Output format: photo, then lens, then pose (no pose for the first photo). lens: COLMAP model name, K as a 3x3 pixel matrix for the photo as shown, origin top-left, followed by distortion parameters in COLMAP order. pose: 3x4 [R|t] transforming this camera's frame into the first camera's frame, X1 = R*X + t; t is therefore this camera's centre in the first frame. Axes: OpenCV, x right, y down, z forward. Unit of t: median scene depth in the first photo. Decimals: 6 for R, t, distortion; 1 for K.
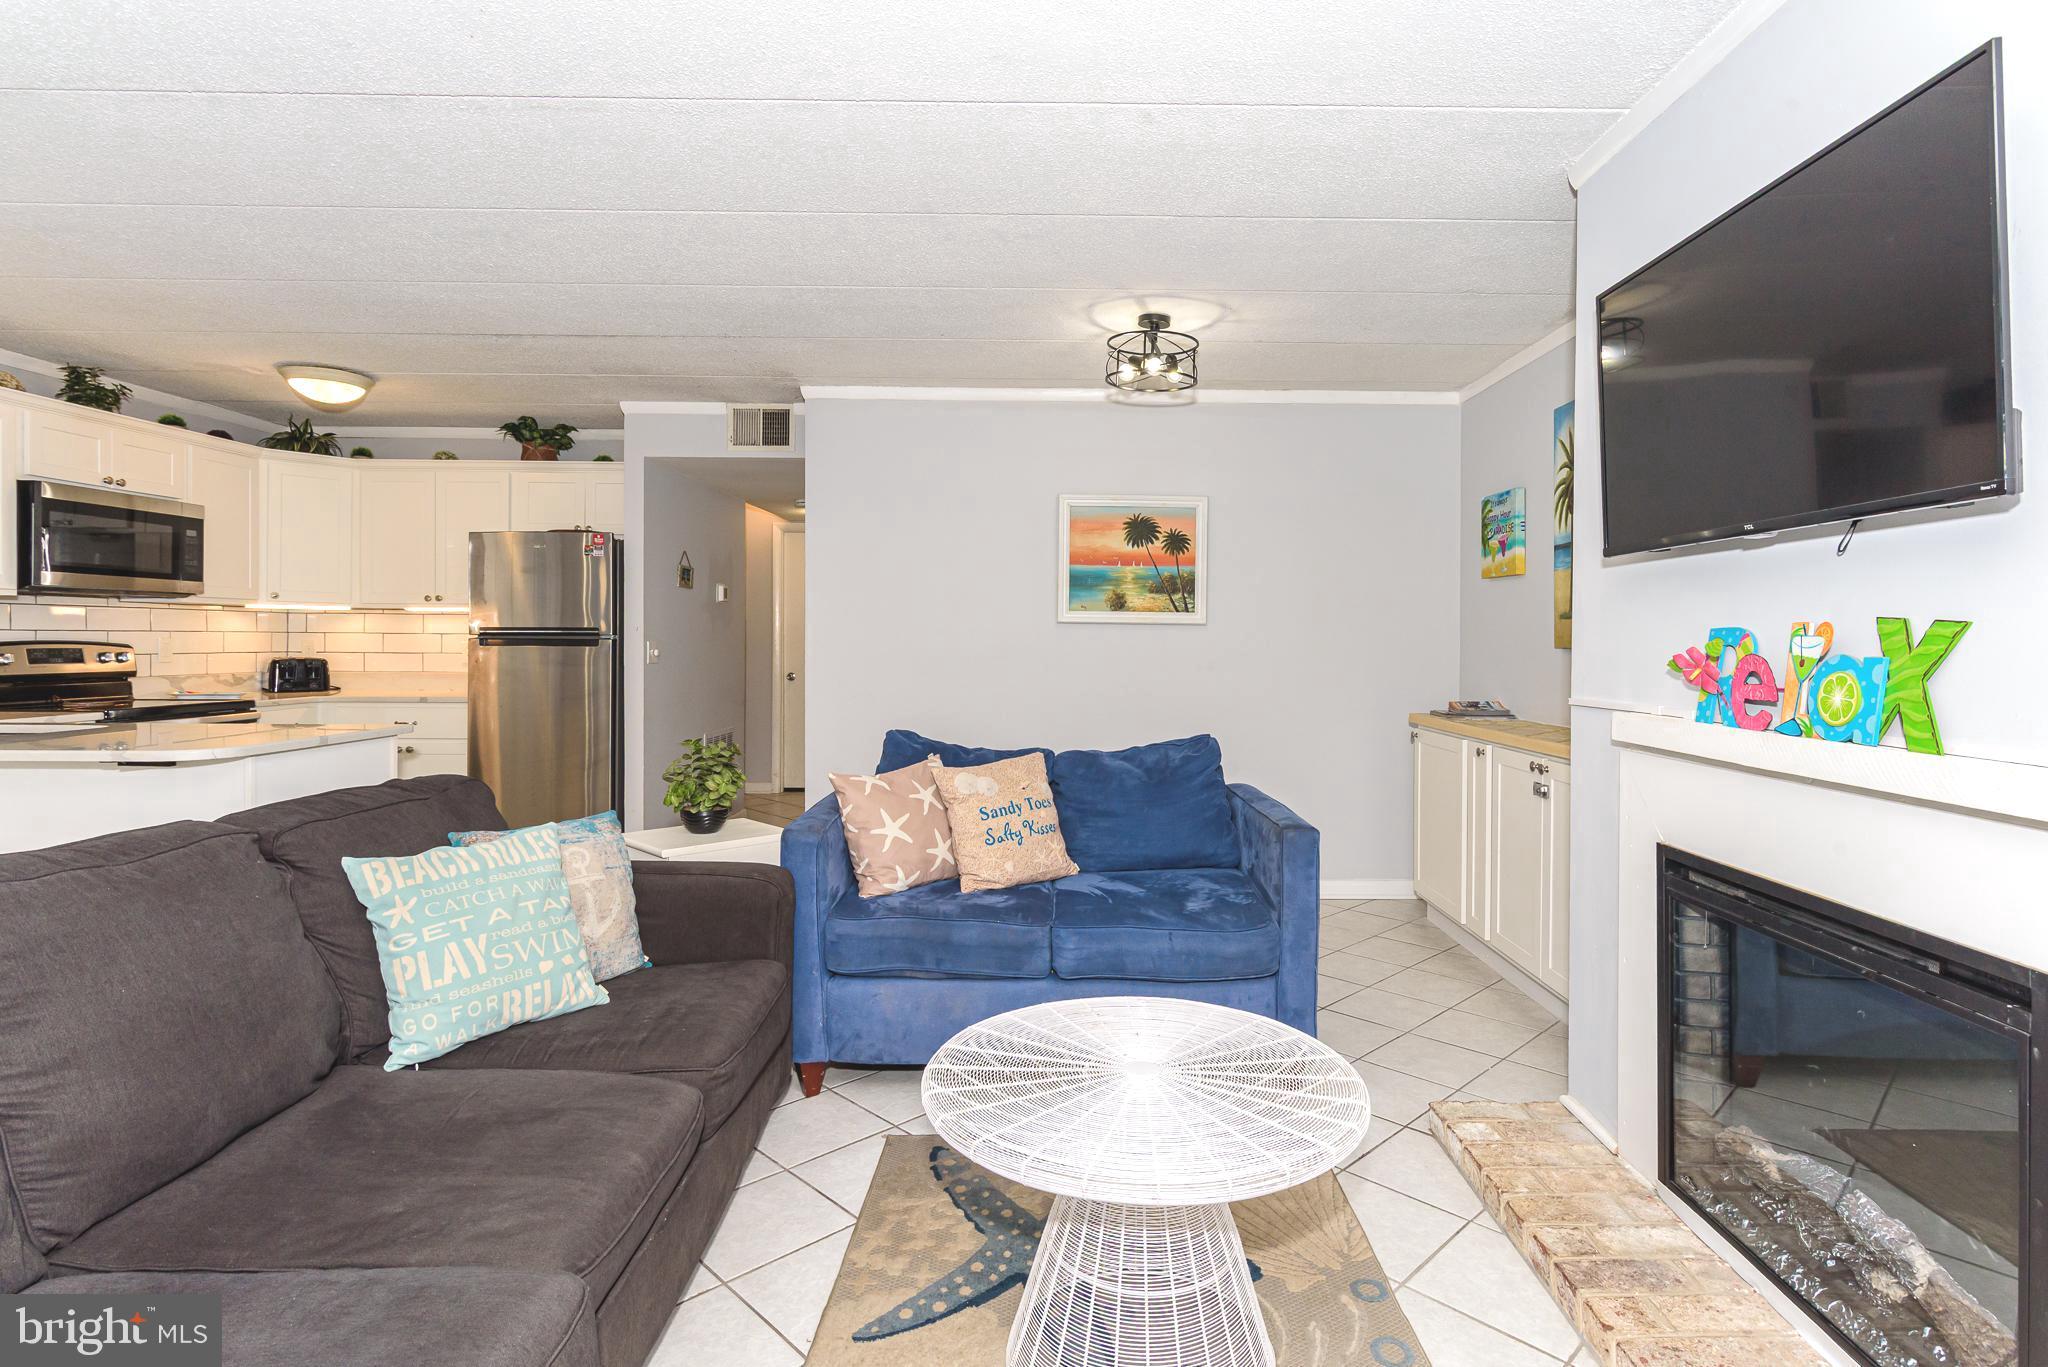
lens RADIAL K [[1037.4, 0, 1055.3], [0, 1037.4, 643.8], [0, 0, 1]] dist [0.007202, -0.001332]
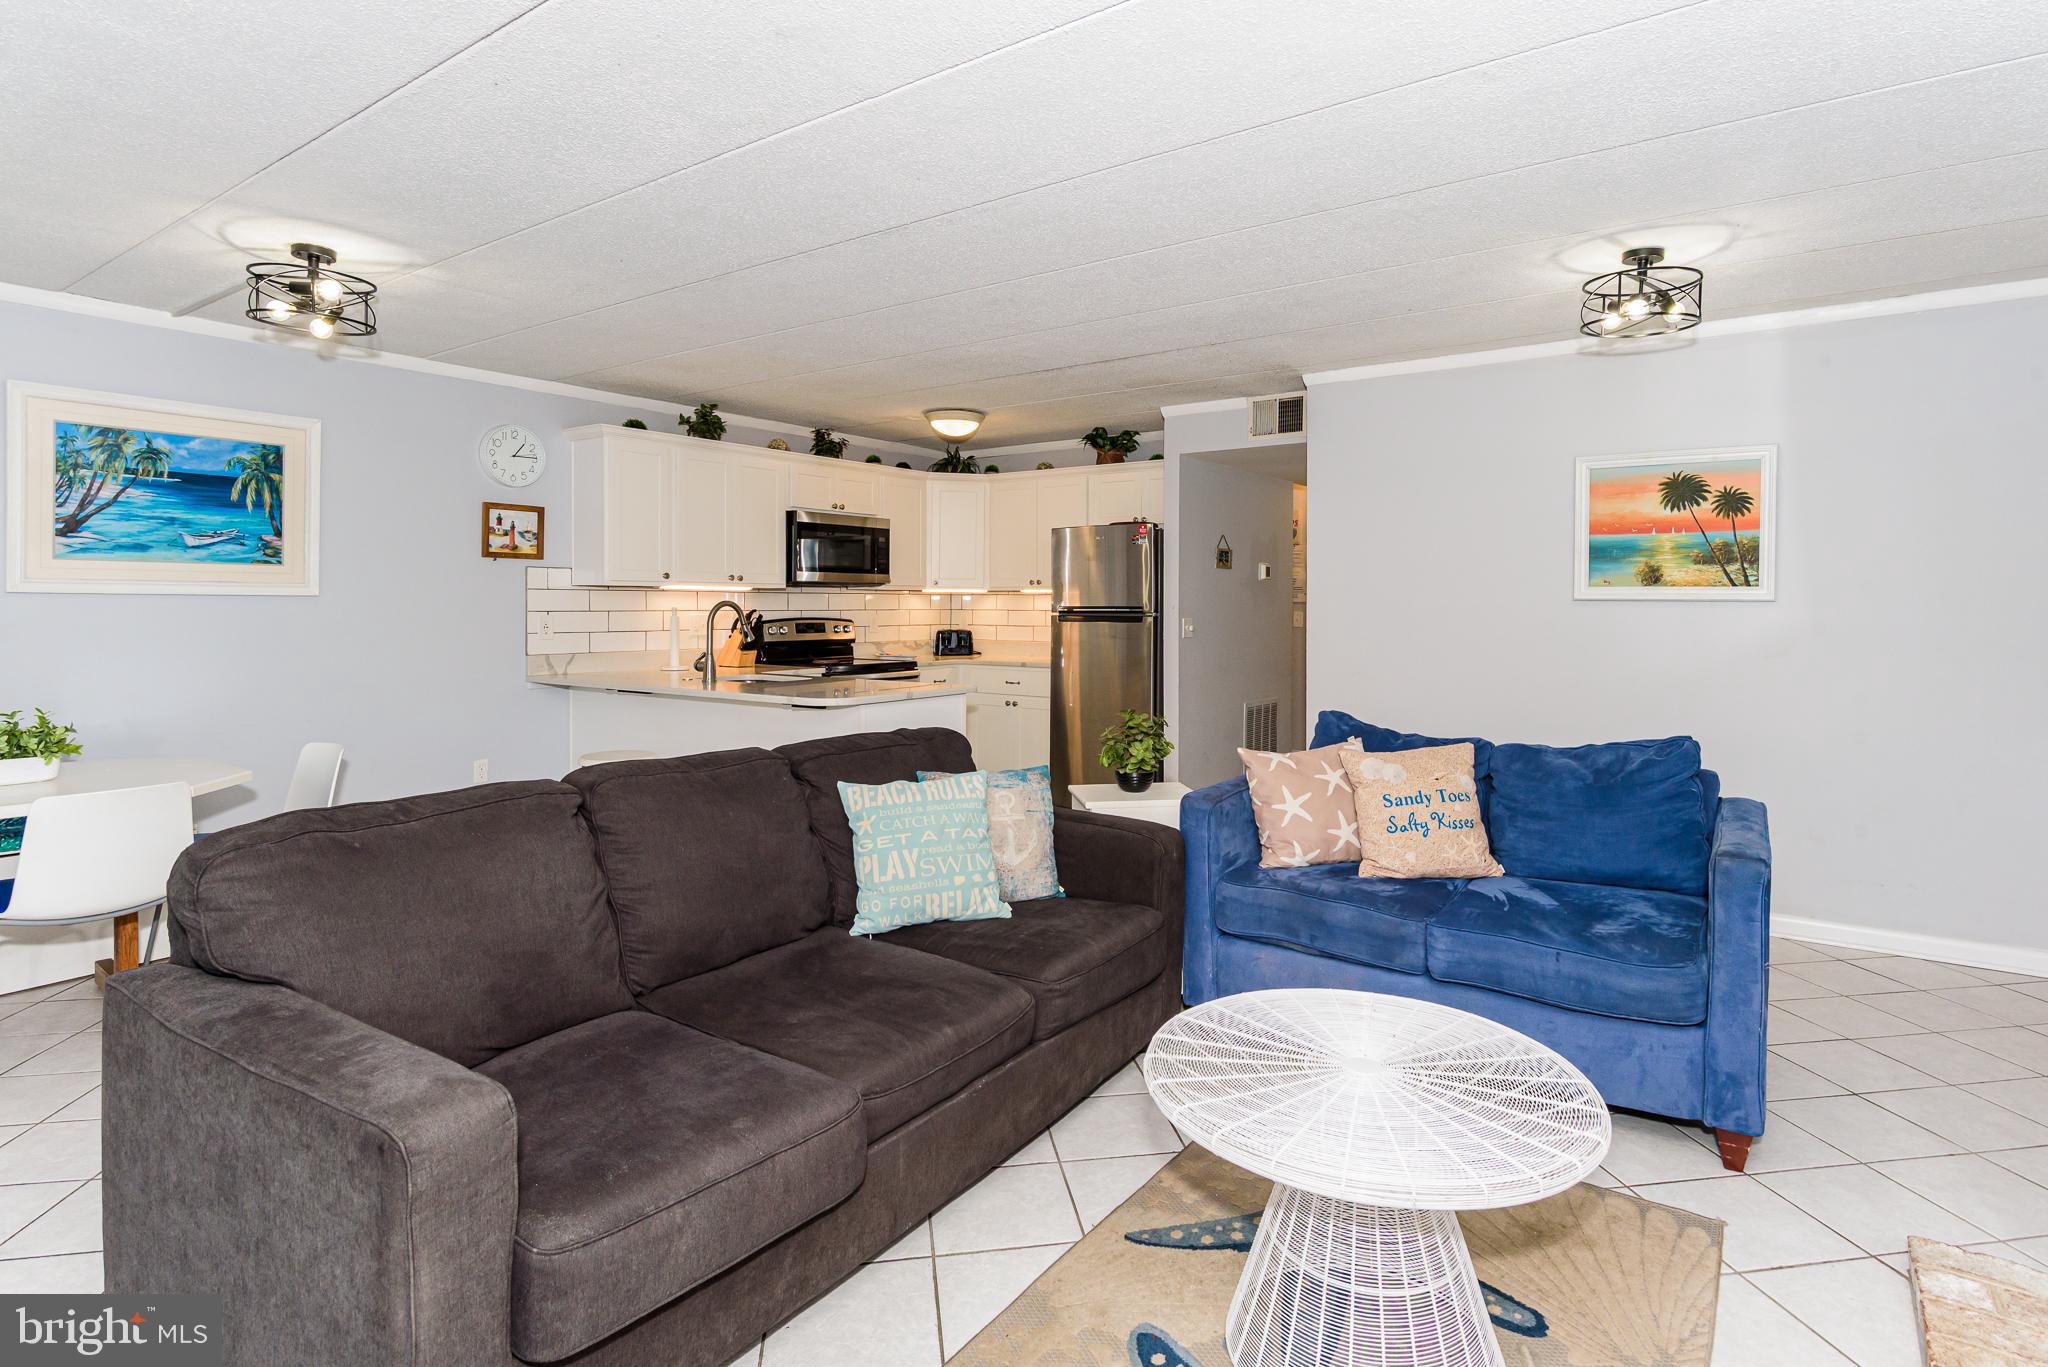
lens RADIAL K [[1037.4, 0, 1044.7], [0, 1037.4, 610.0], [0, 0, 1]] dist [0.007202, -0.001332]
pose [[0.816072, -0.001989, -0.577947, 0.188859], [0.001472, 0.999998, -0.001364, -0.014021], [0.577948, 0.000262, 0.816073, 0.000590]]
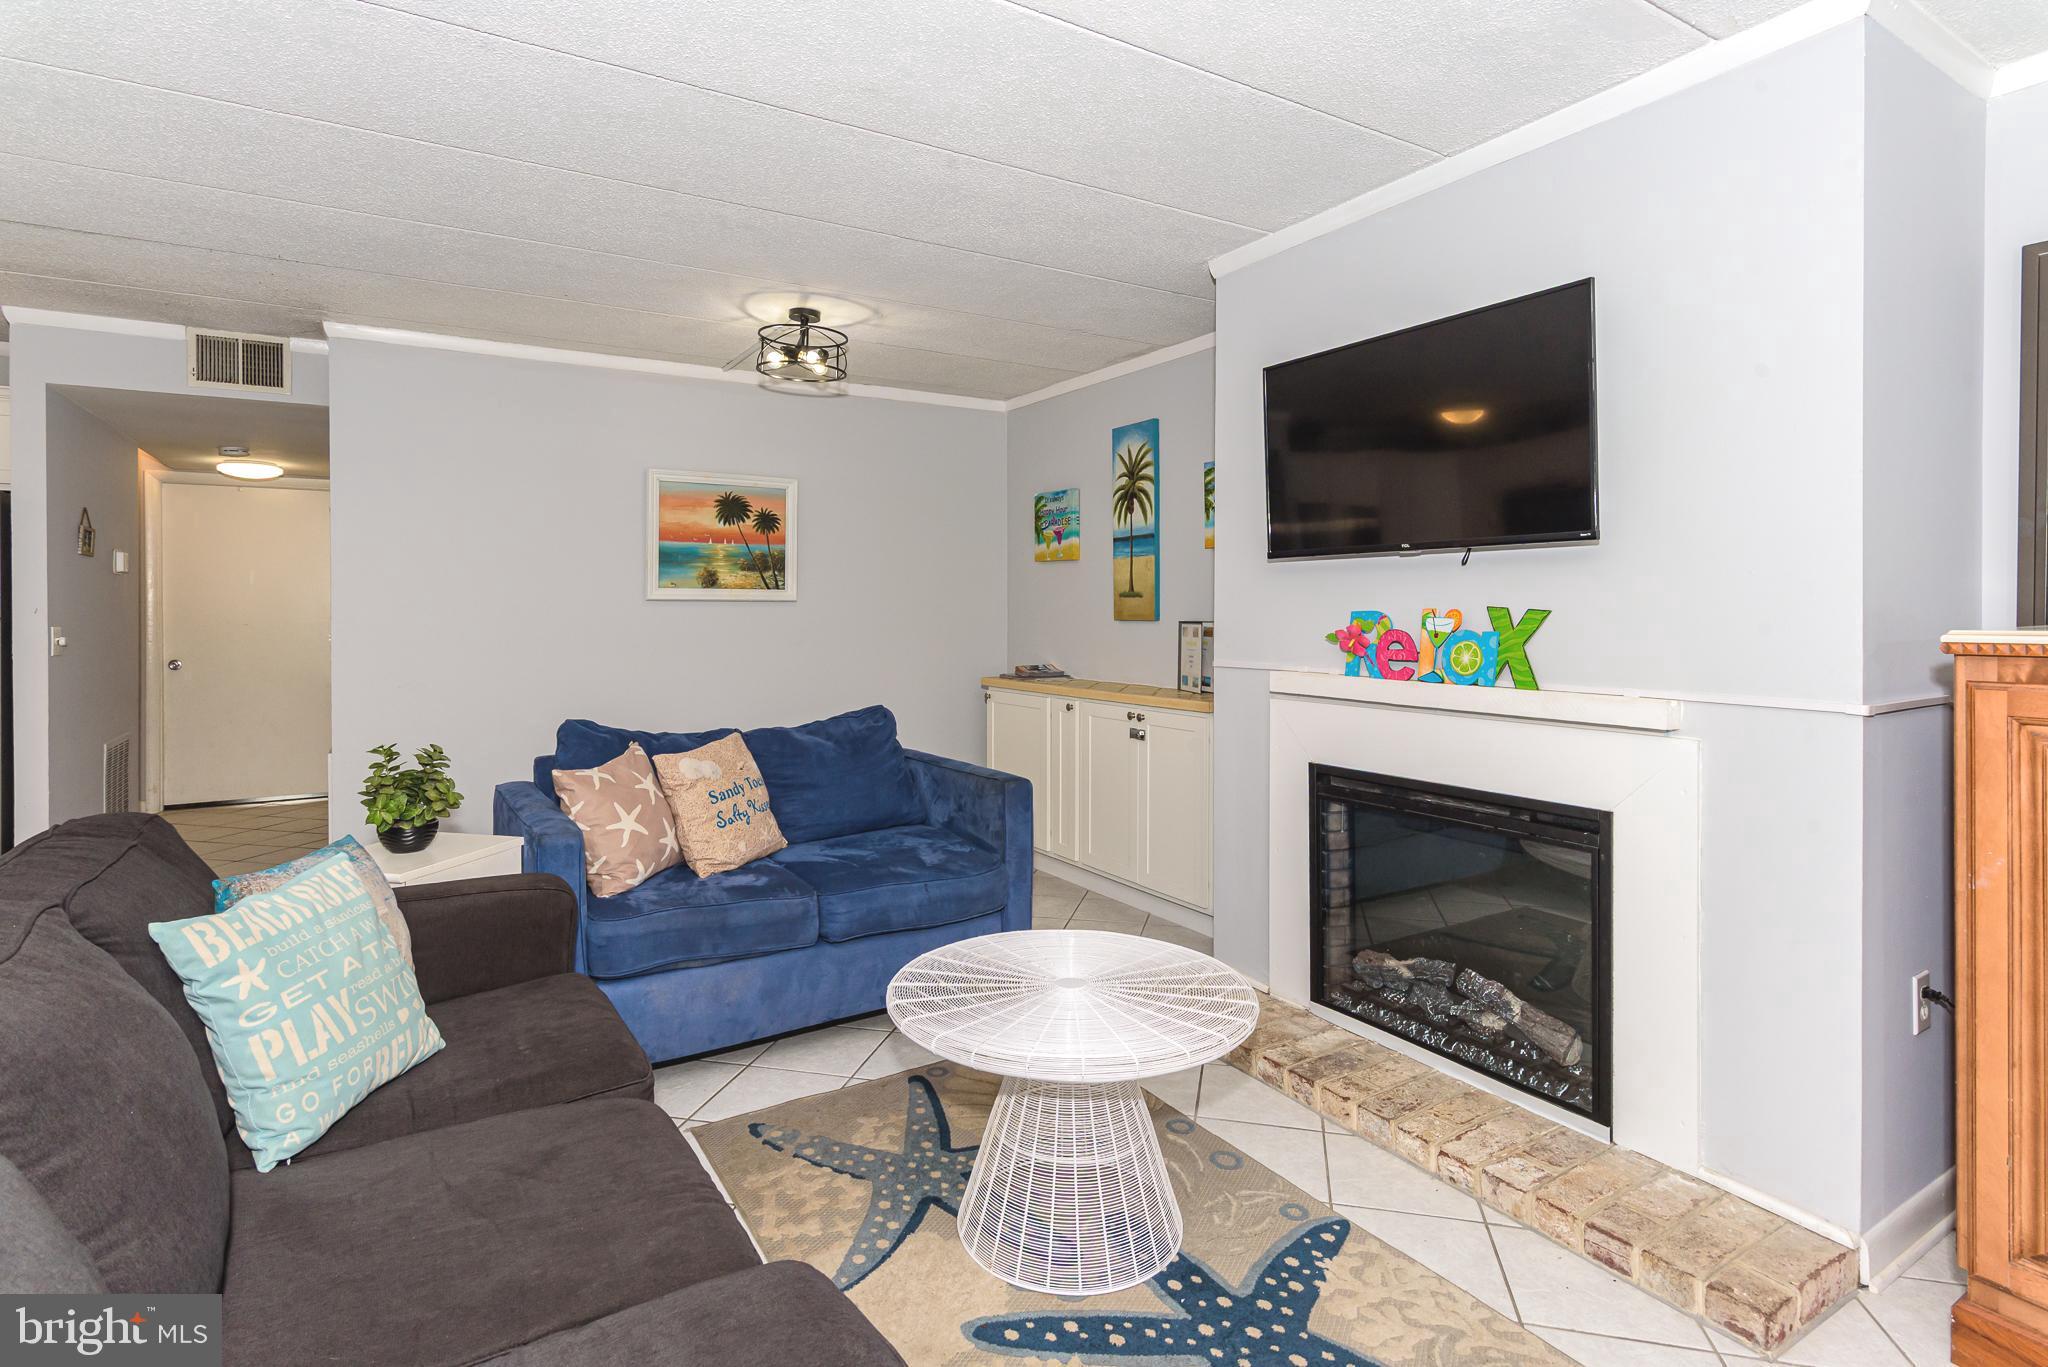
lens RADIAL K [[1037.4, 0, 987.0], [0, 1037.4, 610.5], [0, 0, 1]] dist [0.007202, -0.001332]
pose [[0.863860, -0.011523, 0.503600, -0.271855], [0.011152, 0.999931, 0.003751, -0.013545], [-0.503608, 0.002376, 0.863929, 0.002062]]
